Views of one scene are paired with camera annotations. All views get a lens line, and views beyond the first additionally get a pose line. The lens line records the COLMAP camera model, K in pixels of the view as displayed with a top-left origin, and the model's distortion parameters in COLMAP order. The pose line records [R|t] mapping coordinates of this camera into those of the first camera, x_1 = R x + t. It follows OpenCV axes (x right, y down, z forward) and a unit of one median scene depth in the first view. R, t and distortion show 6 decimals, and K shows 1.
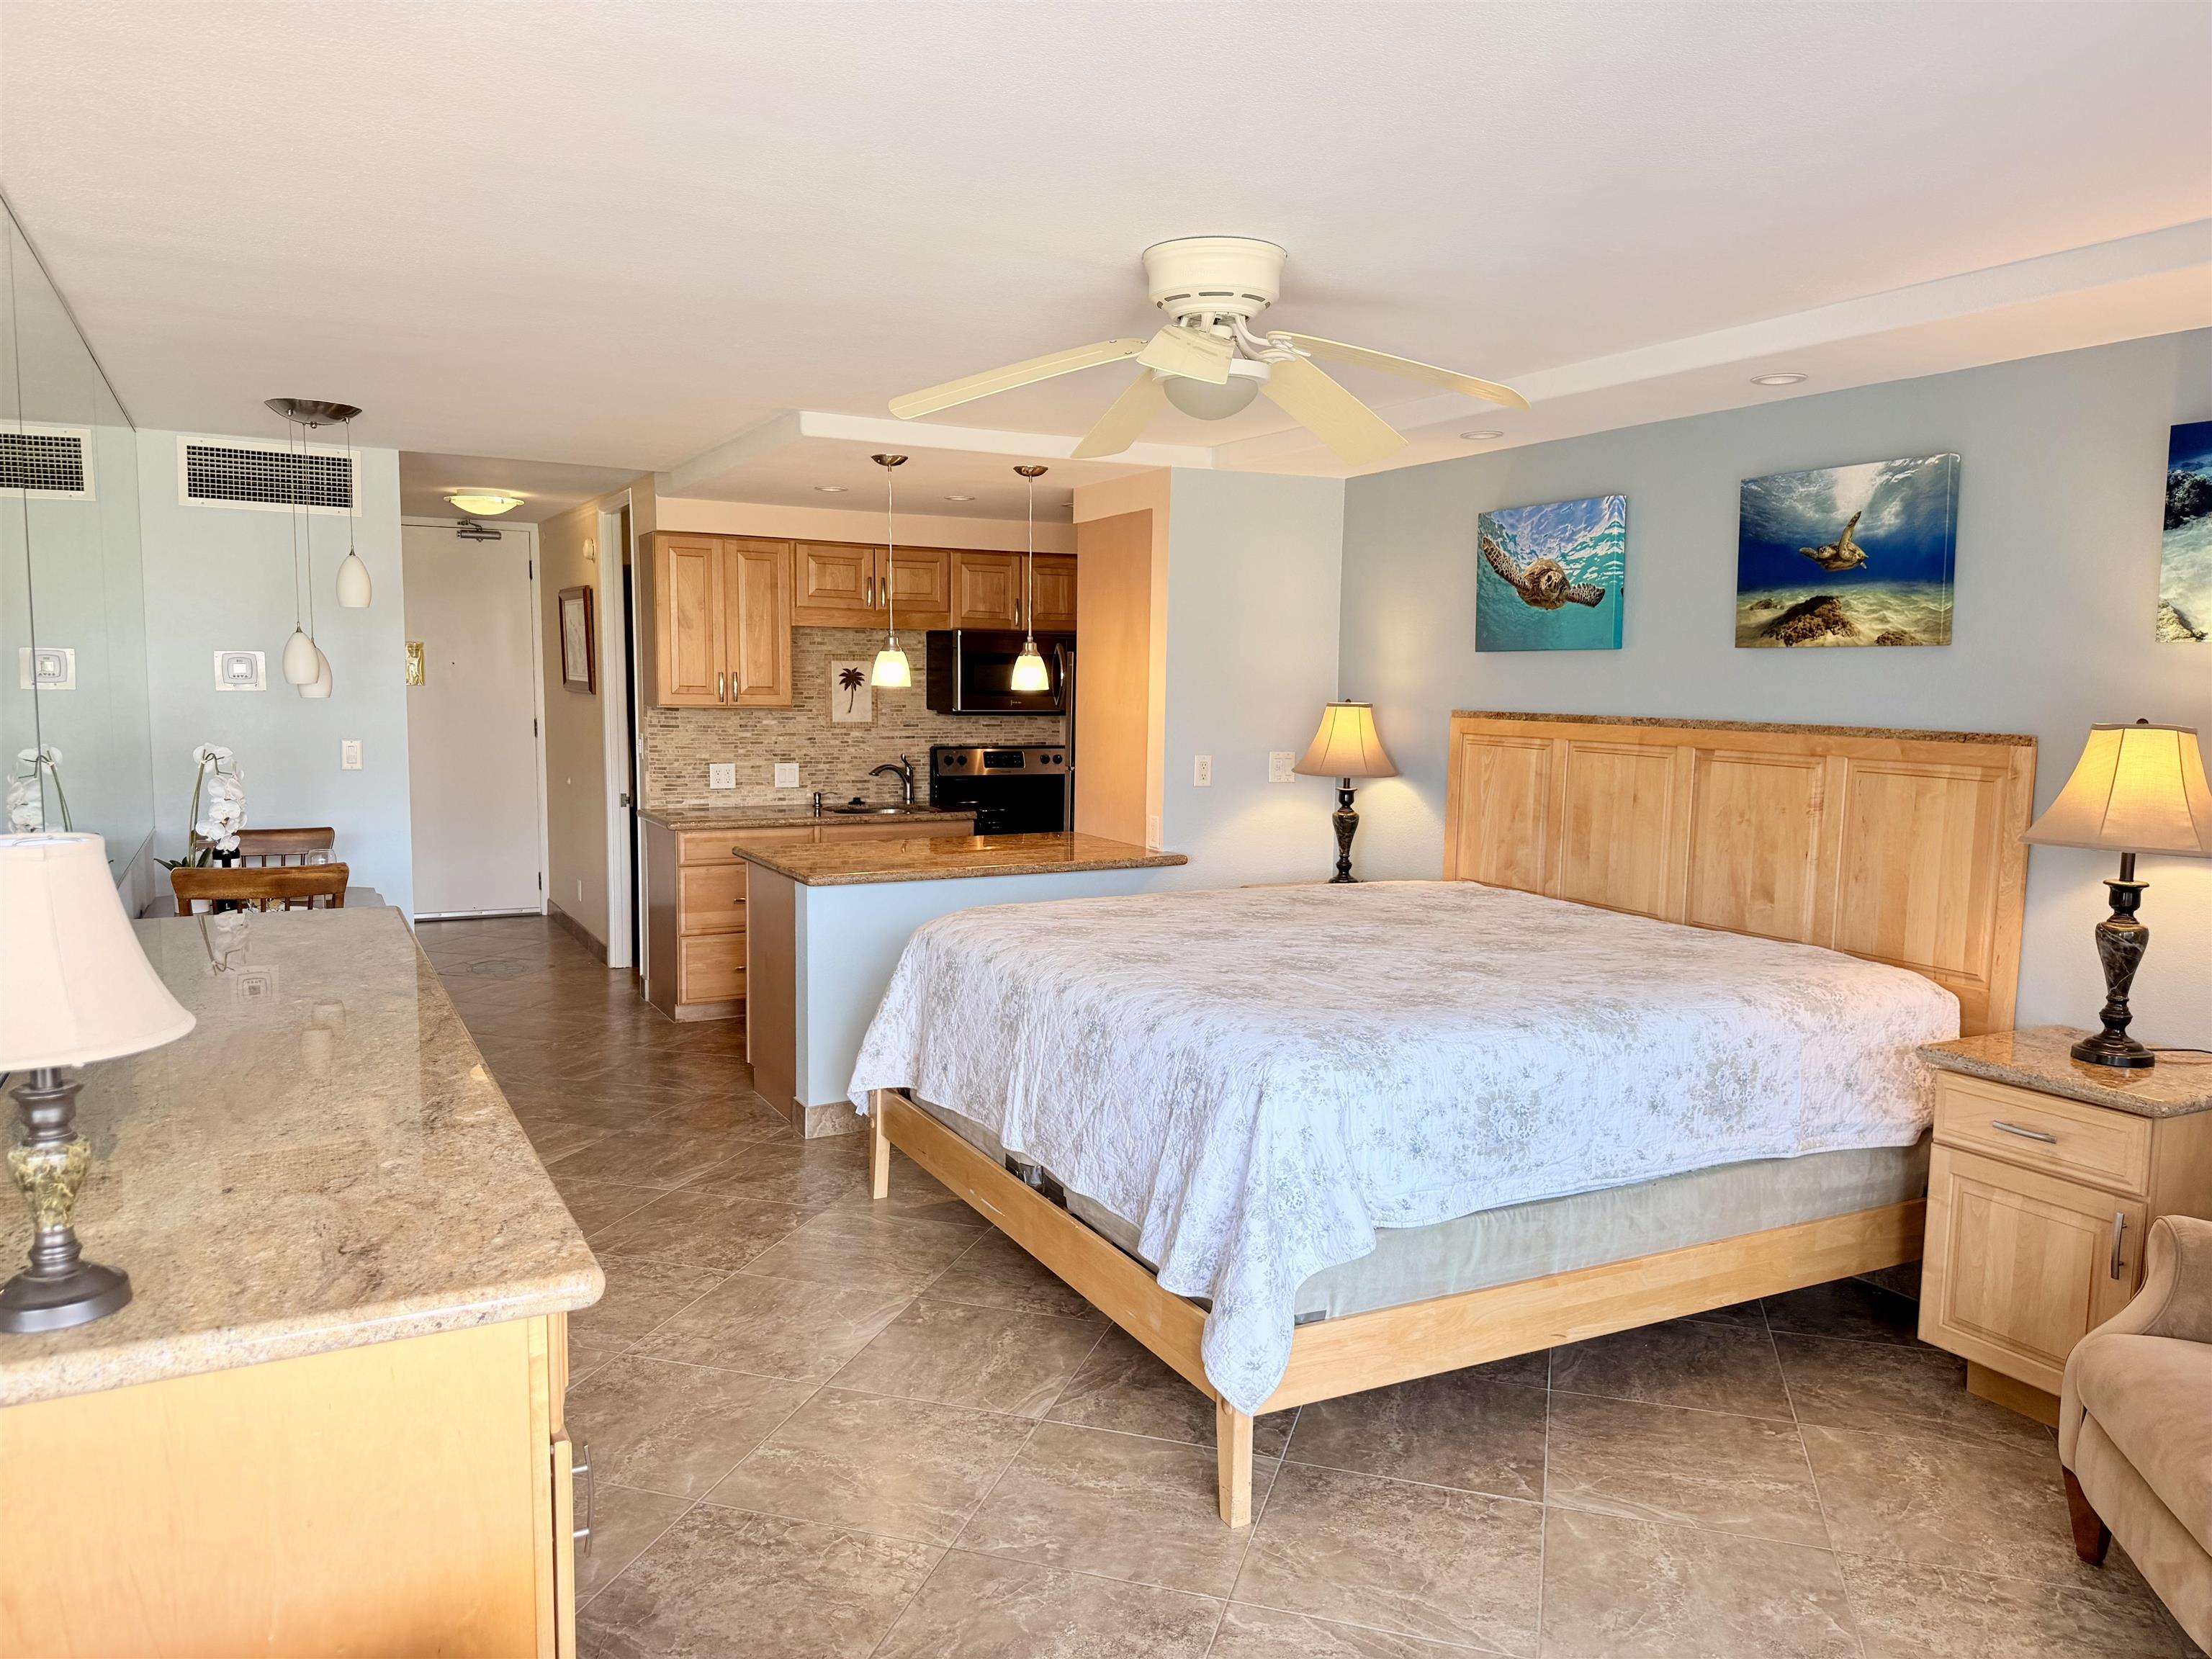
lens RADIAL K [[1552.9, 0, 1106.2], [0, 1552.9, 834.4], [0, 0, 1]] dist [0.077618, -0.105621]
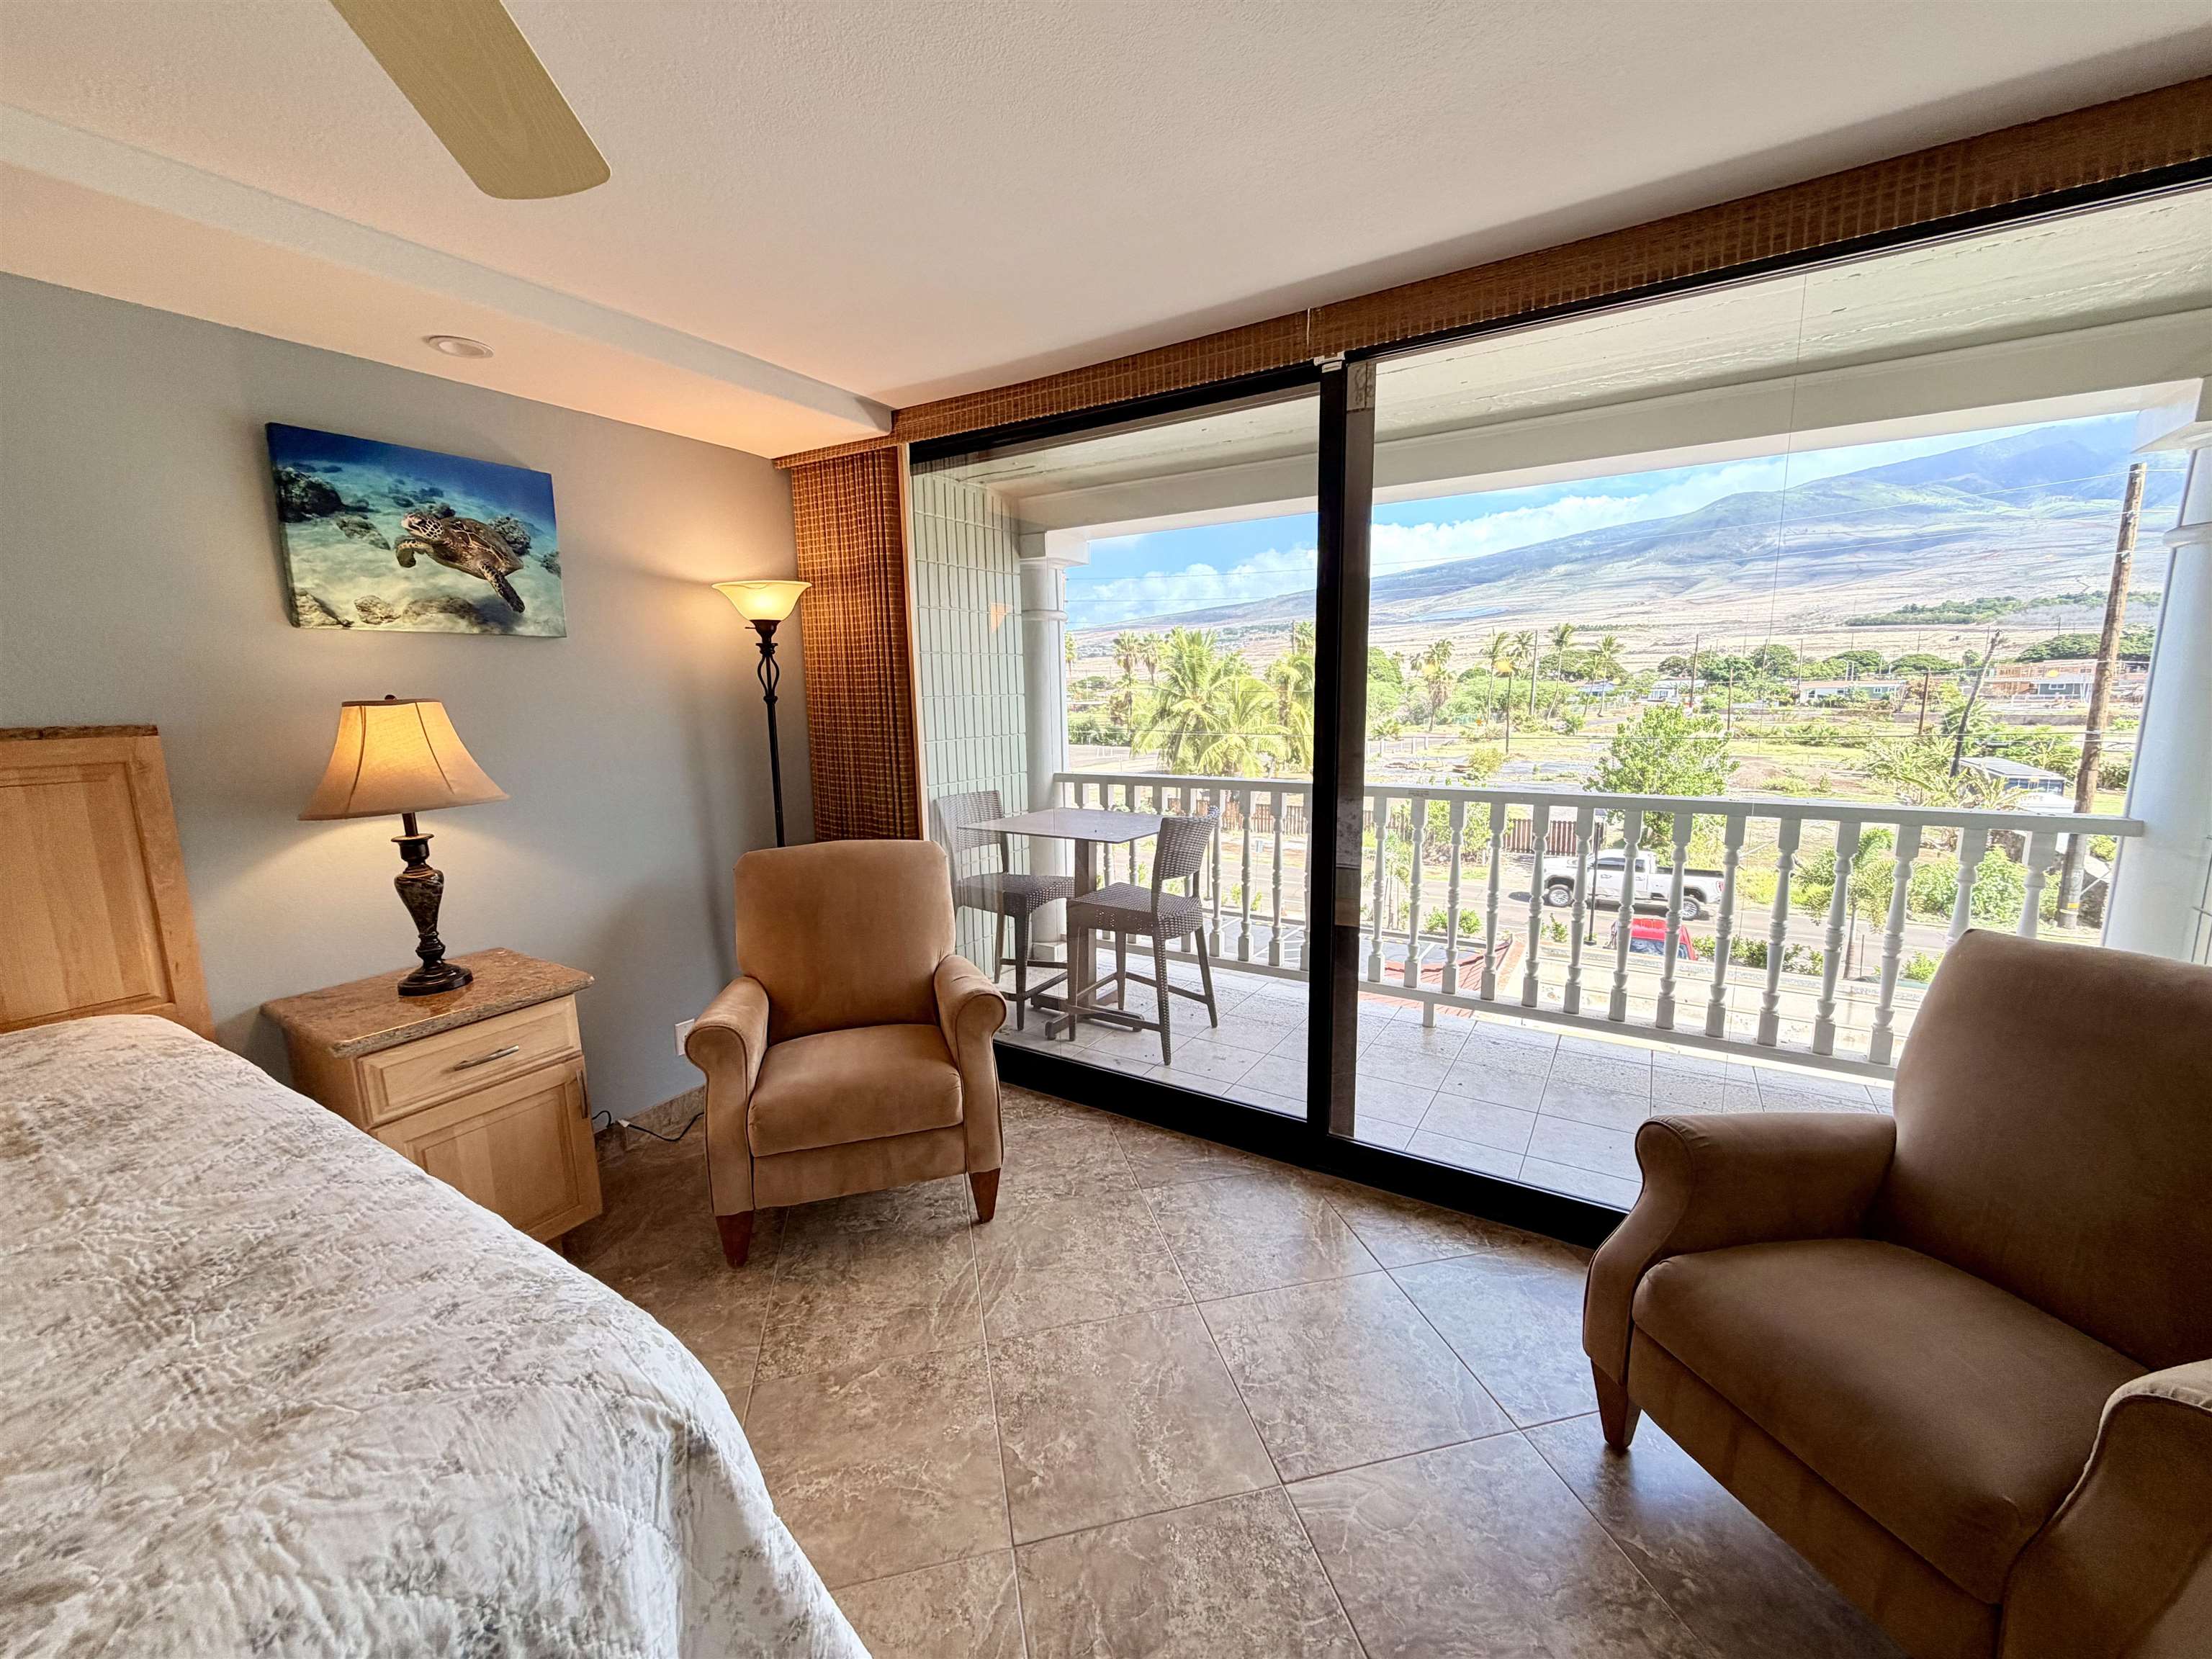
lens RADIAL K [[881.7, 0, 1099.9], [0, 881.7, 826.9], [0, 0, 1]] dist [-0.000917, 0.000504]
pose [[-0.493511, -0.142394, 0.858004, -0.108922], [0.104160, 0.969731, 0.220847, -0.046364], [-0.863480, 0.198360, -0.463741, 0.590260]]
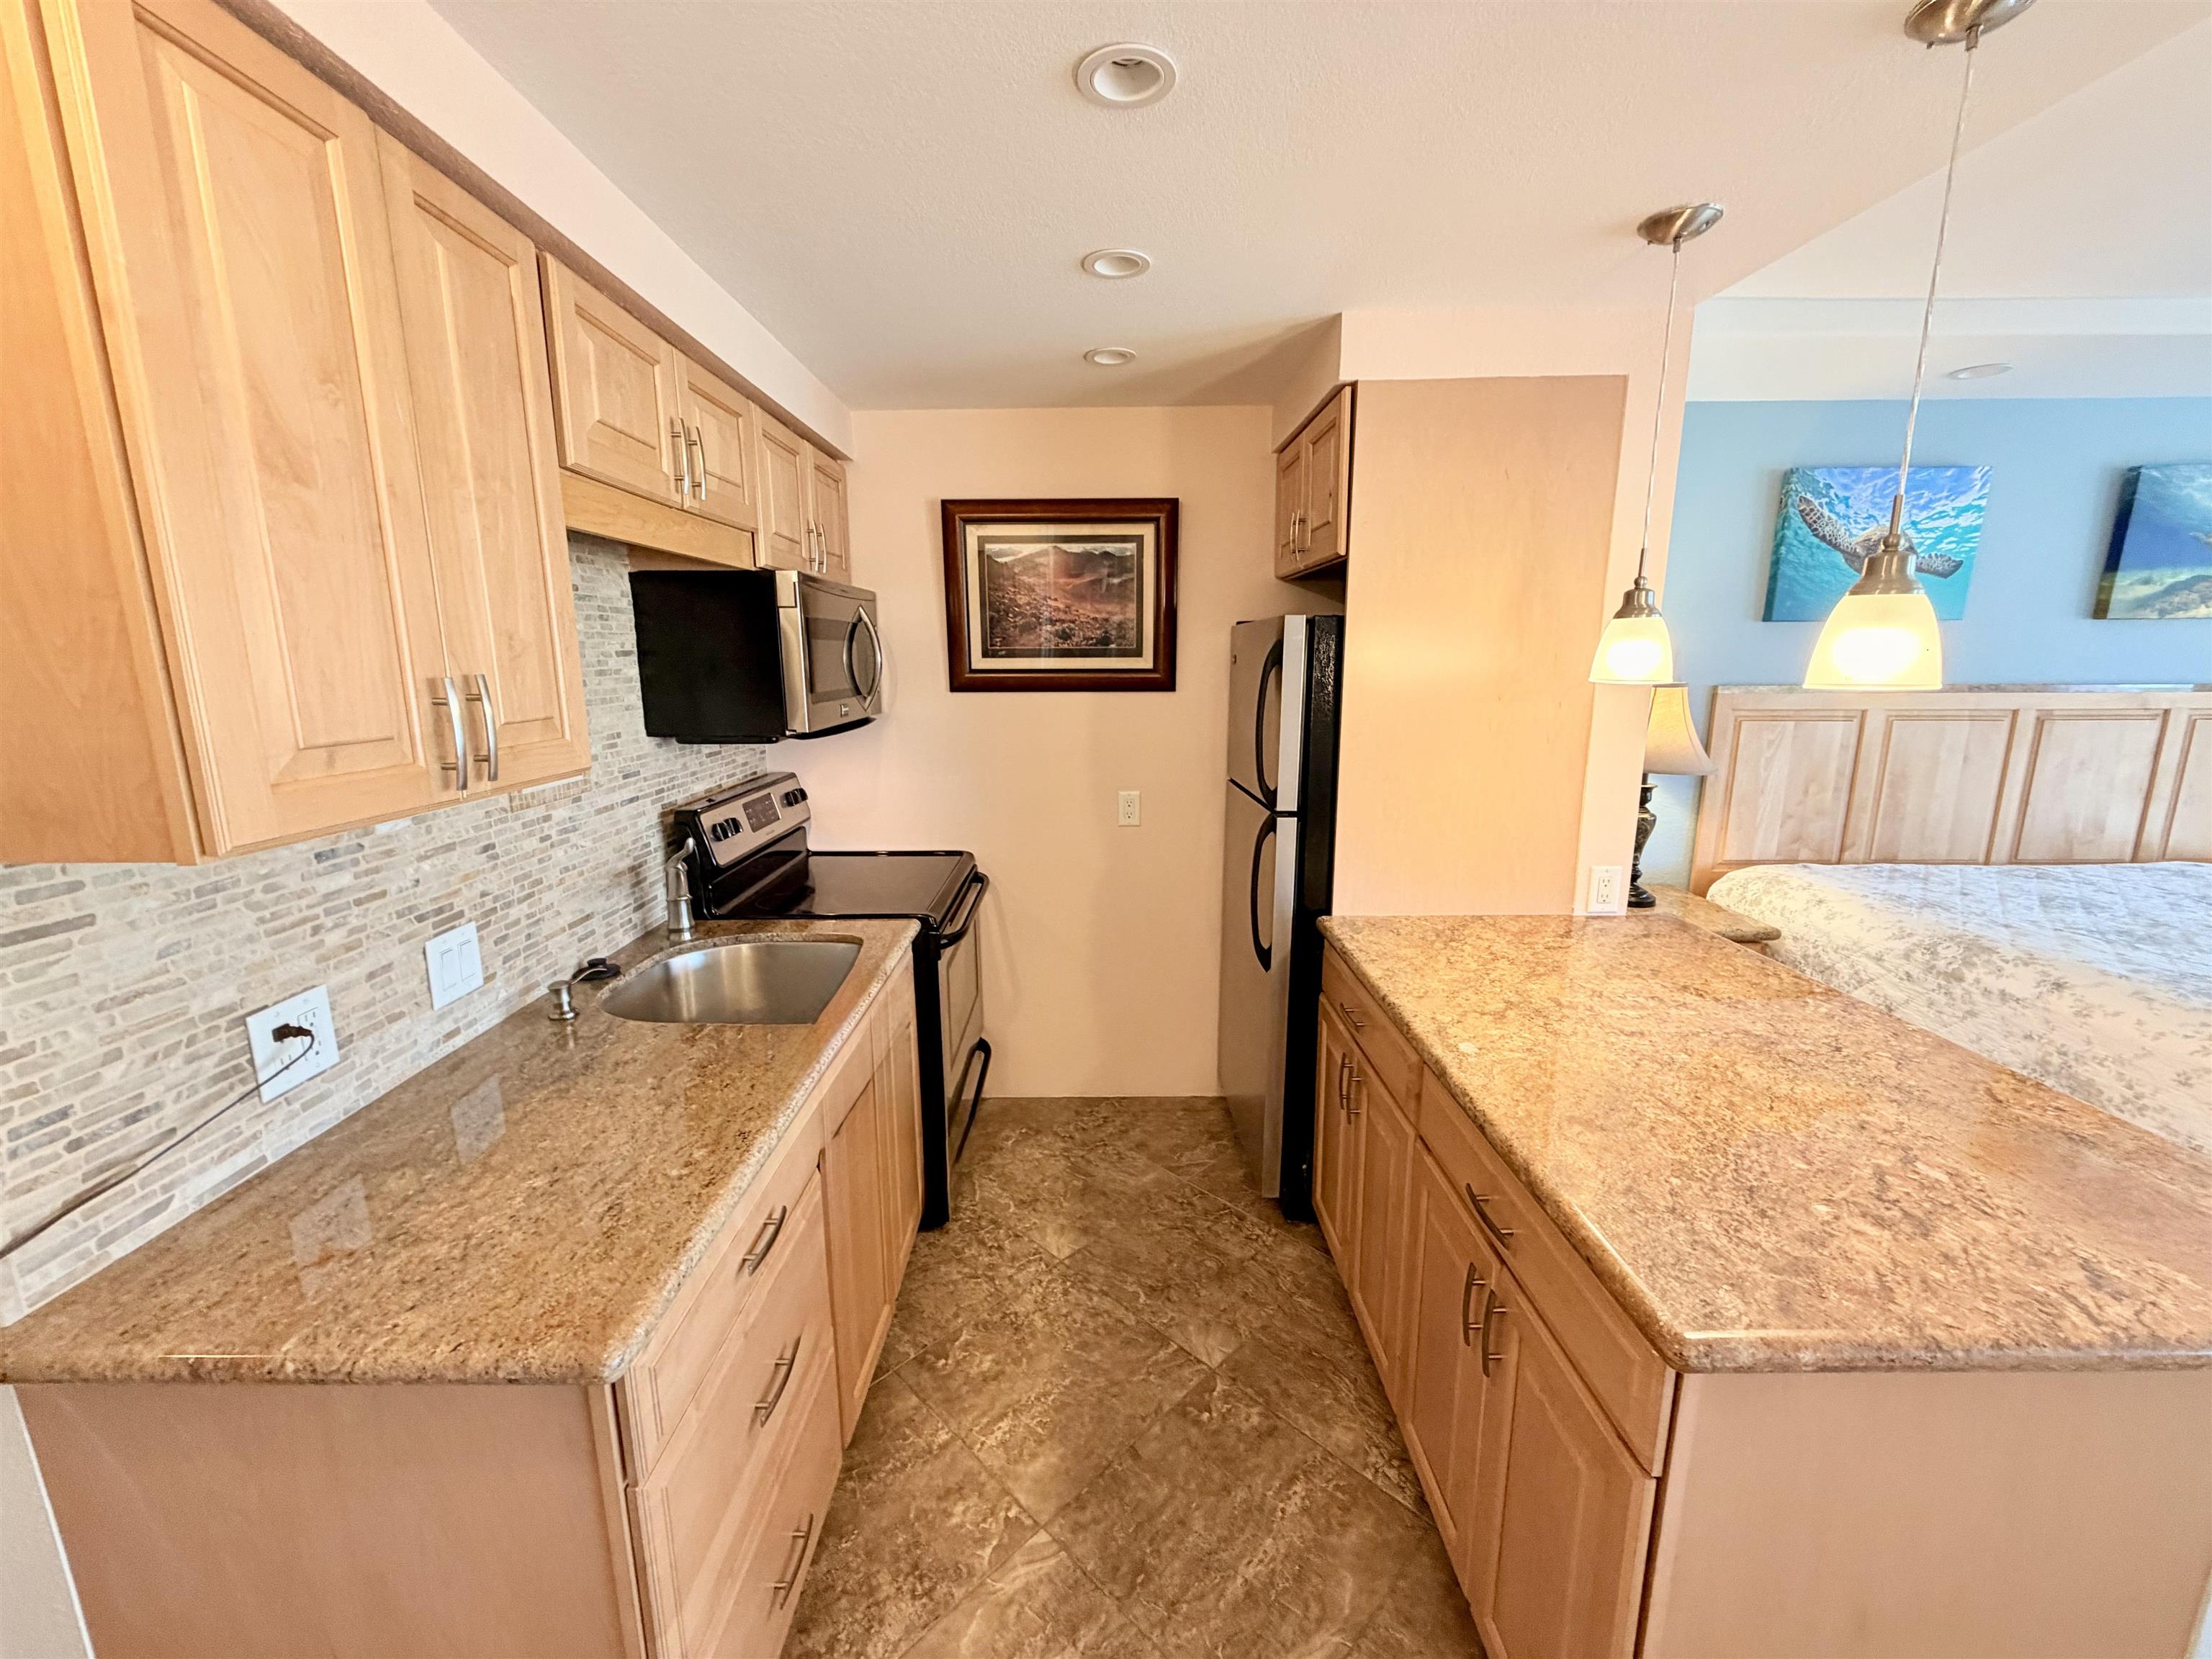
lens RADIAL K [[881.7, 0, 1102.1], [0, 881.7, 828.2], [0, 0, 1]] dist [-0.000917, 0.000504]
pose [[0.469783, -0.186524, 0.862852, -0.476348], [0.103888, 0.982313, 0.155786, -0.132401], [-0.876648, 0.016455, 0.480851, 1.216515]]
